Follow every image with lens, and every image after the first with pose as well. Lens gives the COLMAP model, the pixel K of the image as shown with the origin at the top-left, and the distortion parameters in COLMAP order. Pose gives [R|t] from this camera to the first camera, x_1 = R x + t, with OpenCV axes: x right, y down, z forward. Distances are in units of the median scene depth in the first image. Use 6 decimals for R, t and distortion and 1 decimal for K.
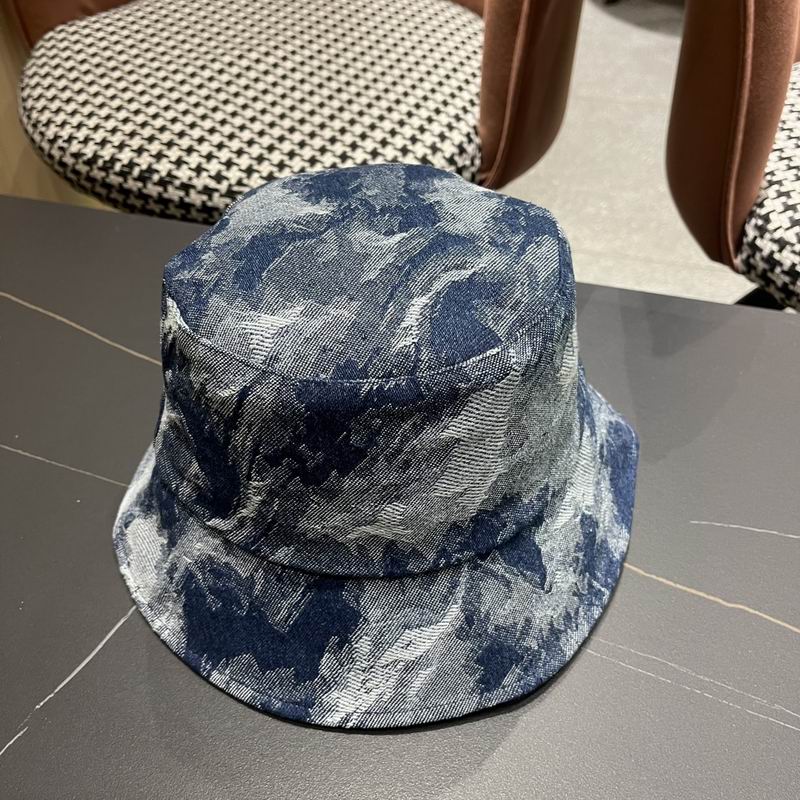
lens RADIAL K [[832.8, 0, 404.0], [0, 832.8, 409.9], [0, 0, 1]] dist [0.006472, 0.000000]
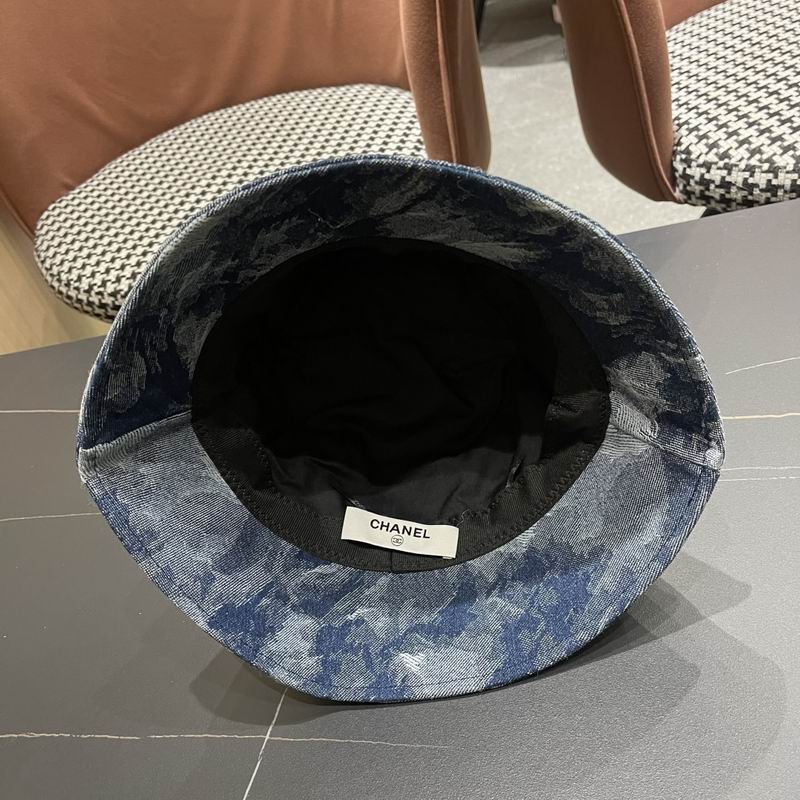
lens RADIAL K [[832.8, 0, 390.5], [0, 832.8, 406.7], [0, 0, 1]] dist [0.006472, 0.000000]
pose [[0.946188, -0.322045, 0.031860, -0.113324], [0.323599, 0.940505, -0.103606, 0.090119], [0.003401, 0.108341, 0.994108, -0.142749]]
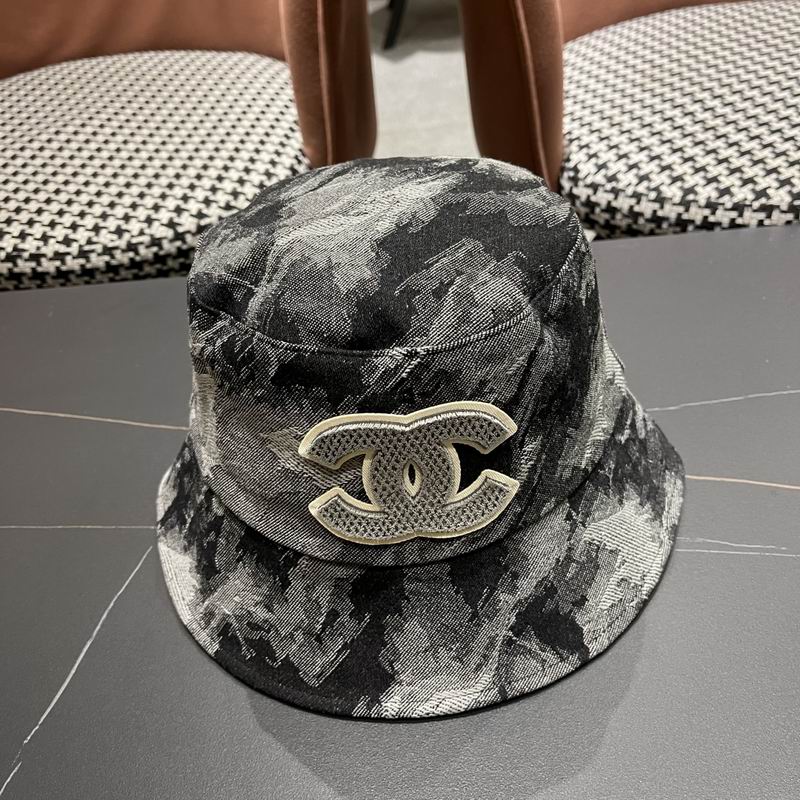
lens RADIAL K [[832.8, 0, 407.6], [0, 832.8, 406.1], [0, 0, 1]] dist [0.006472, 0.000000]
pose [[0.956639, -0.241137, 0.163387, -0.037476], [0.253217, 0.965709, -0.057342, 0.073747], [-0.143957, 0.096228, 0.984894, -0.038585]]
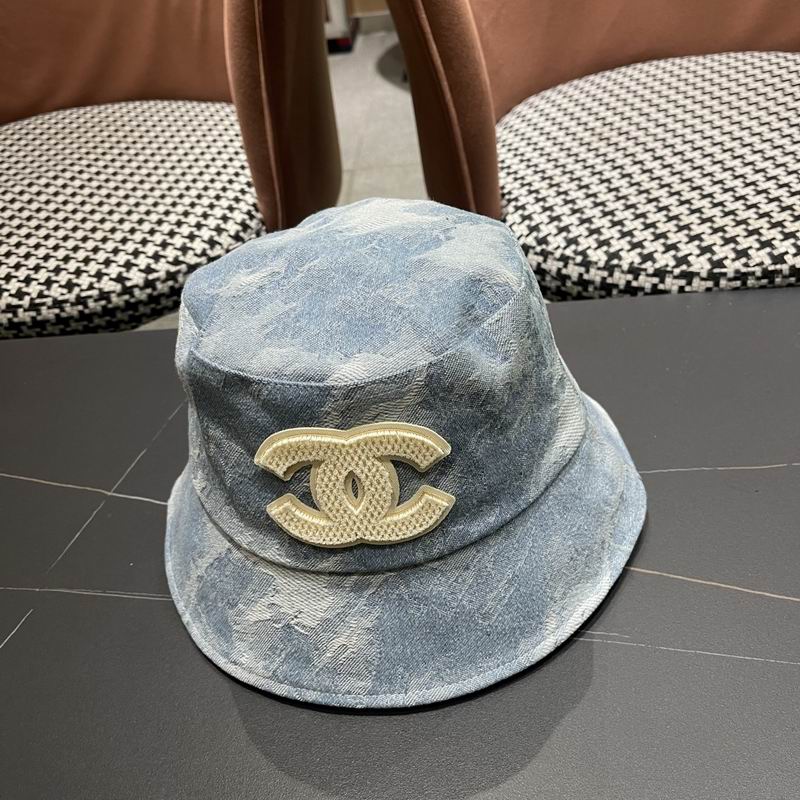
lens RADIAL K [[832.8, 0, 413.4], [0, 832.8, 398.6], [0, 0, 1]] dist [0.006472, 0.000000]
pose [[0.968501, -0.218054, 0.120244, 0.100842], [0.229733, 0.968738, -0.093643, 0.061248], [-0.096066, 0.118317, 0.988318, -0.079762]]
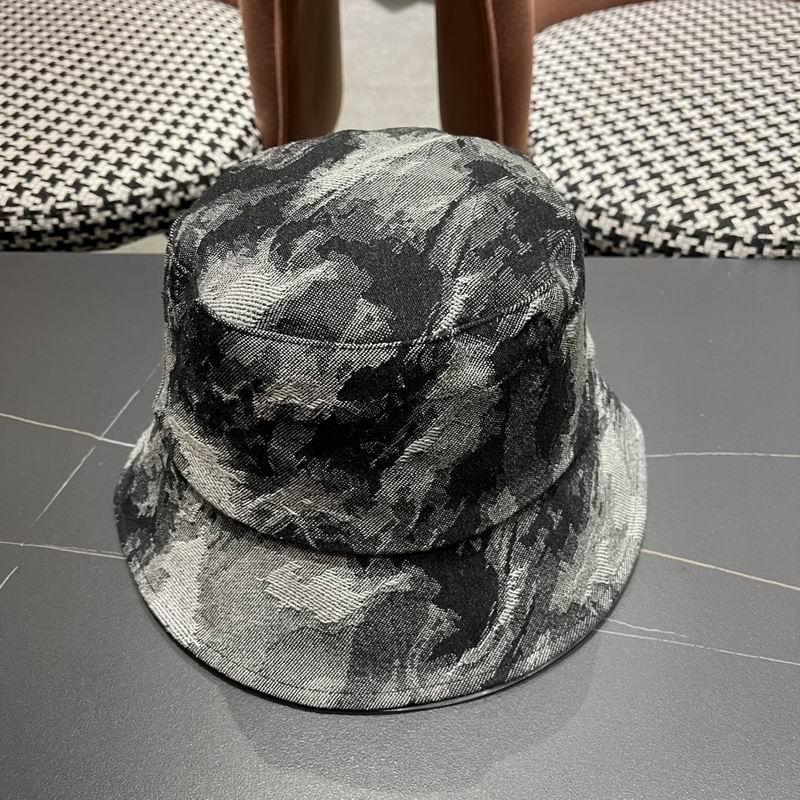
lens RADIAL K [[832.8, 0, 402.3], [0, 832.8, 406.7], [0, 0, 1]] dist [0.006472, 0.000000]
pose [[0.972047, -0.165583, 0.166454, 0.037706], [0.166722, 0.985978, 0.007209, 0.022039], [-0.165313, 0.020744, 0.986023, -0.005337]]
